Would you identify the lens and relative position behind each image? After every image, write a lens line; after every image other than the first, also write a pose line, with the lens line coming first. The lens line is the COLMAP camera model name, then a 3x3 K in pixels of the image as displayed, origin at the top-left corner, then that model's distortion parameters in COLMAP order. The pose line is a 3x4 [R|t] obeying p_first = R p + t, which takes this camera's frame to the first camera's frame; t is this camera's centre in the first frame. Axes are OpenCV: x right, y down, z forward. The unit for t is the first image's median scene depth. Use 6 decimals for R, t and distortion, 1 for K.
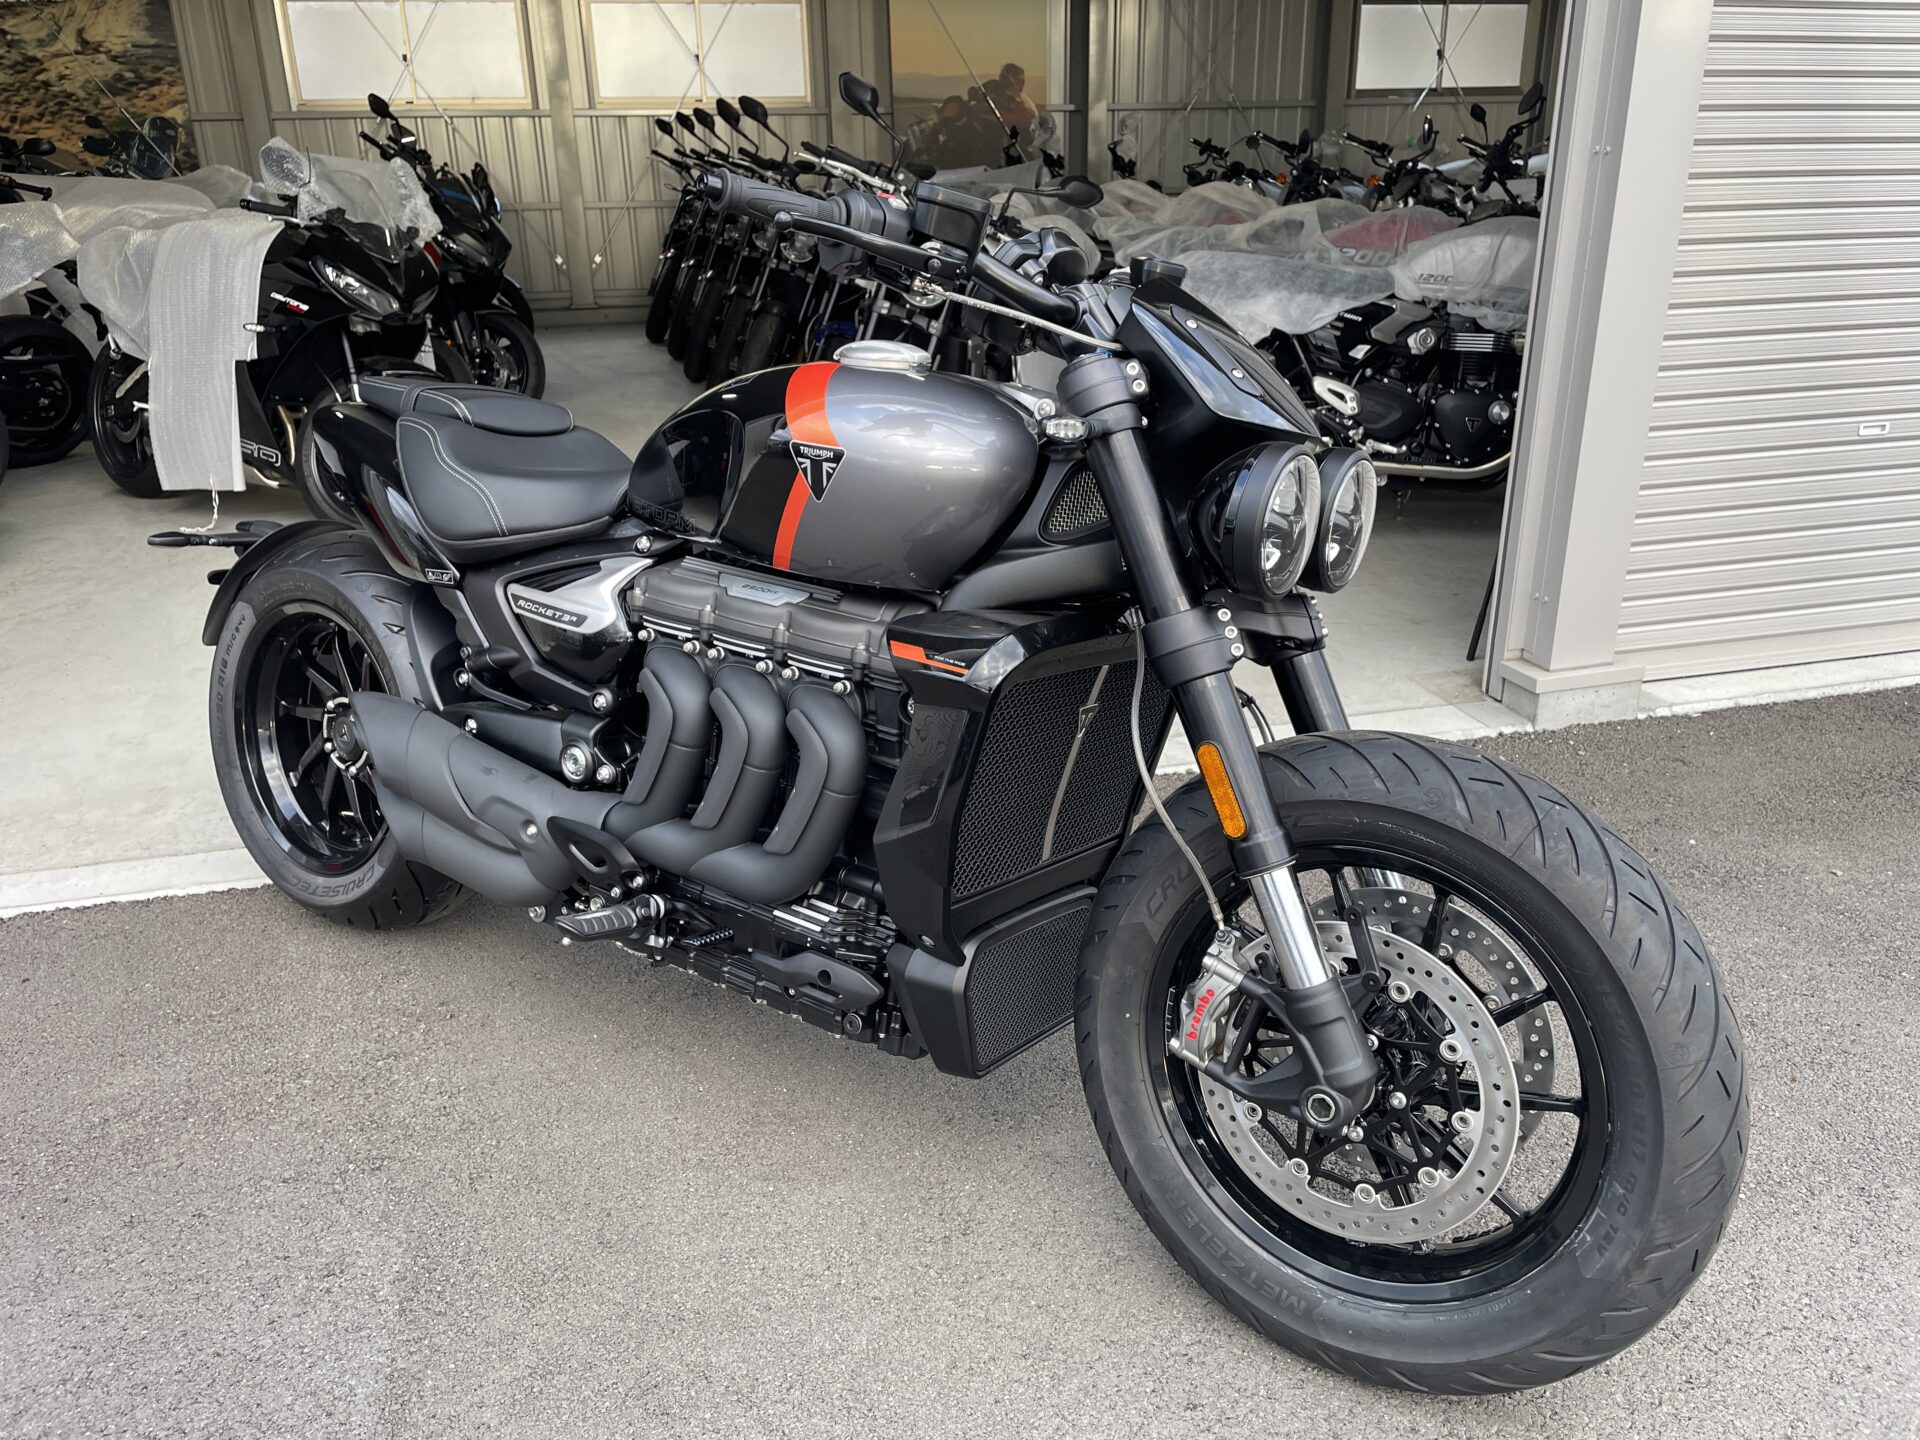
lens RADIAL K [[1470.9, 0, 955.3], [0, 1470.9, 707.4], [0, 0, 1]] dist [0.085458, -0.113075]
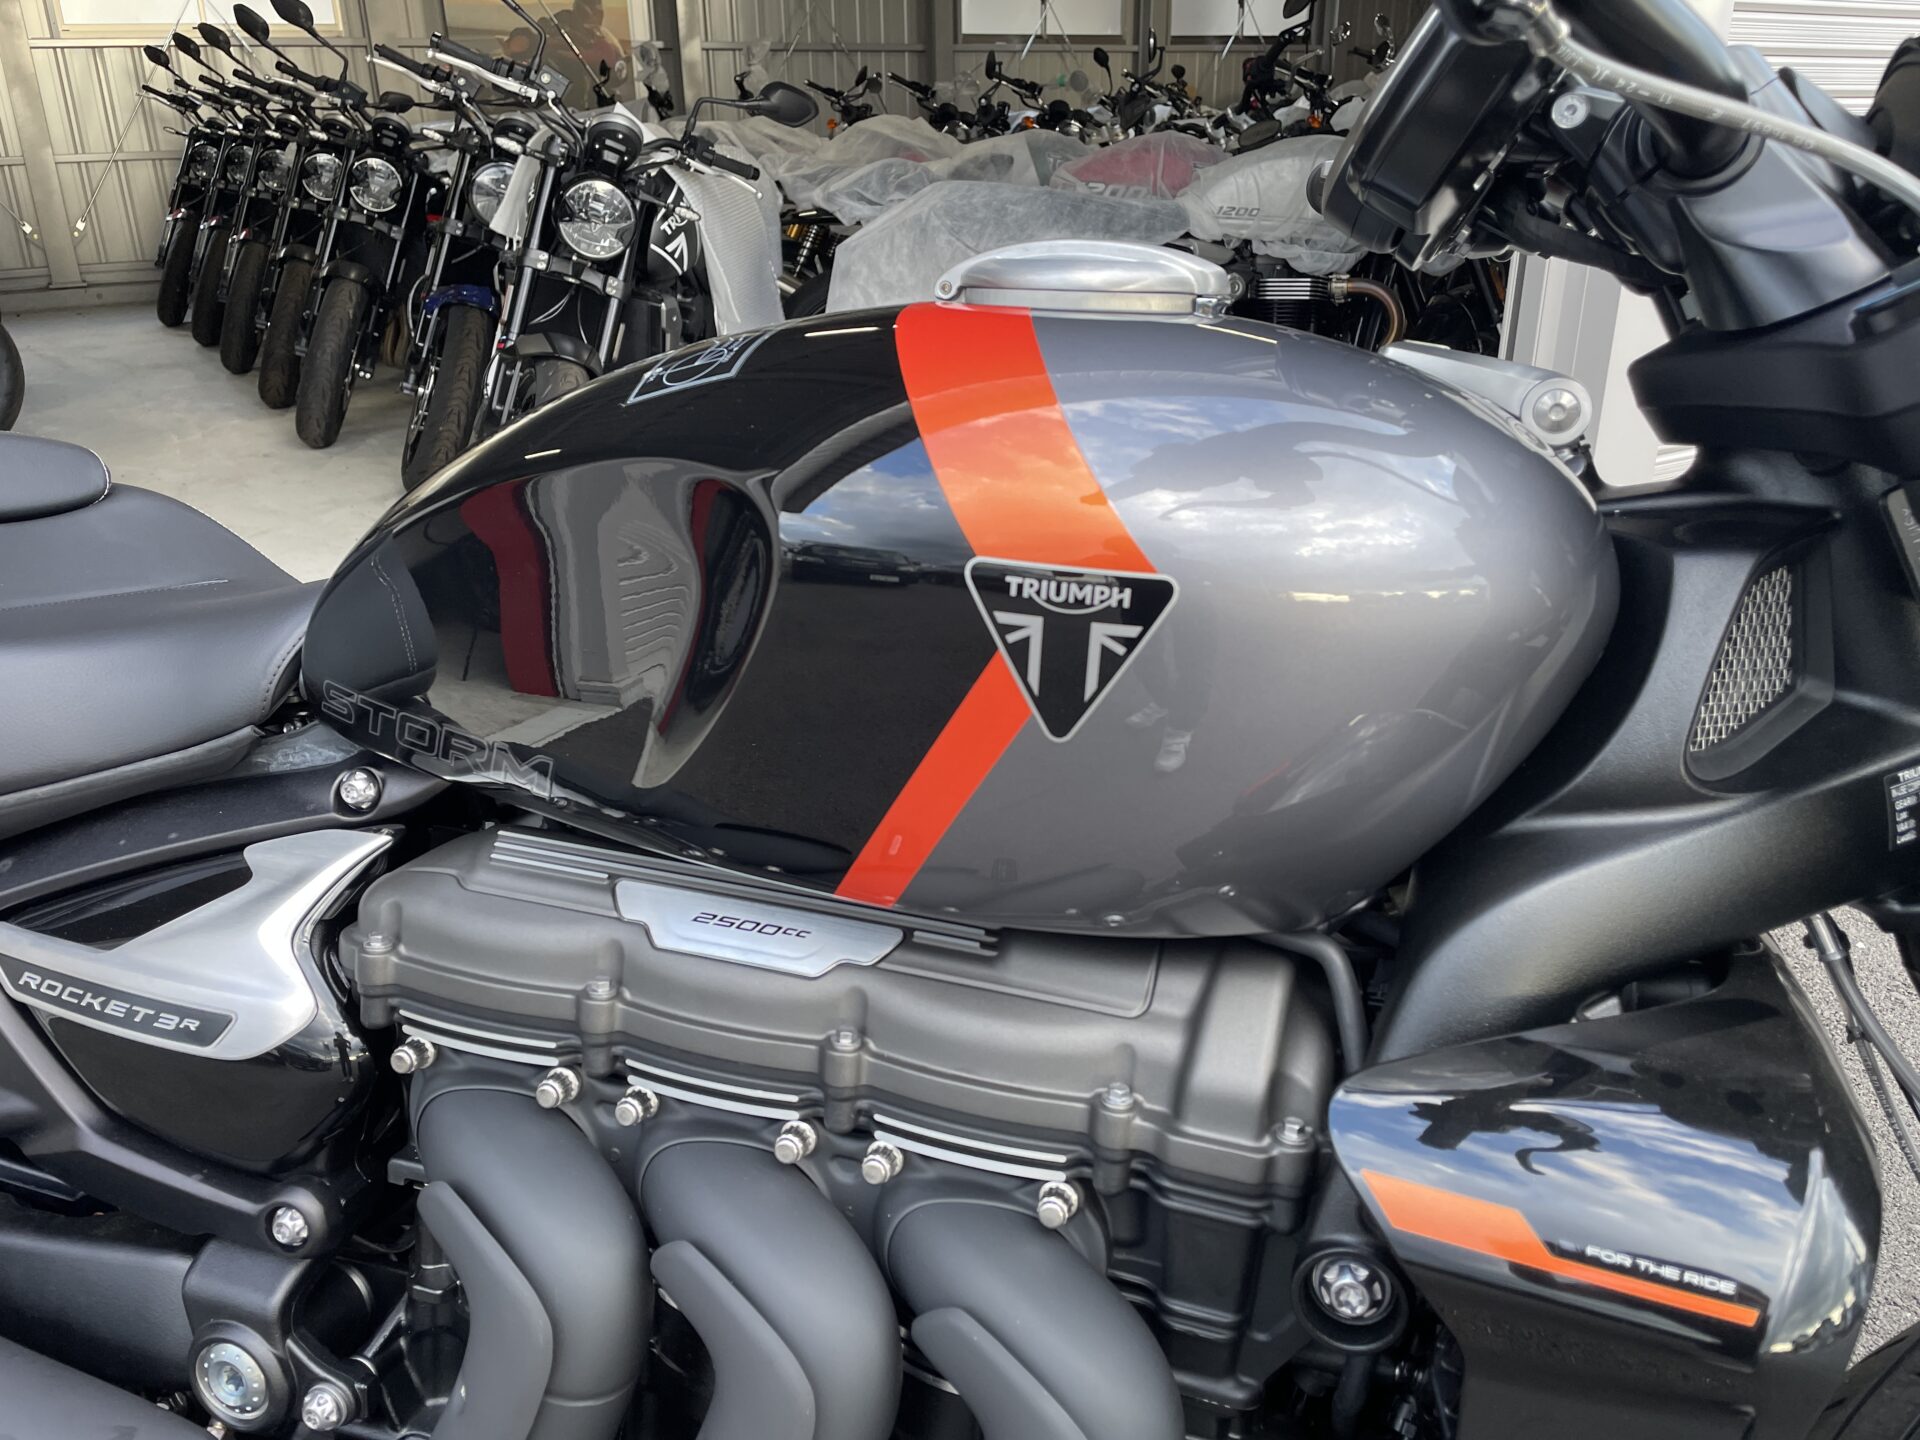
lens RADIAL K [[1470.9, 0, 958.0], [0, 1470.9, 716.2], [0, 0, 1]] dist [0.085458, -0.113075]
pose [[0.958927, -0.103926, 0.263930, -0.059273], [0.097914, 0.994548, 0.035868, -0.047805], [-0.266219, -0.008552, 0.963875, 0.212152]]
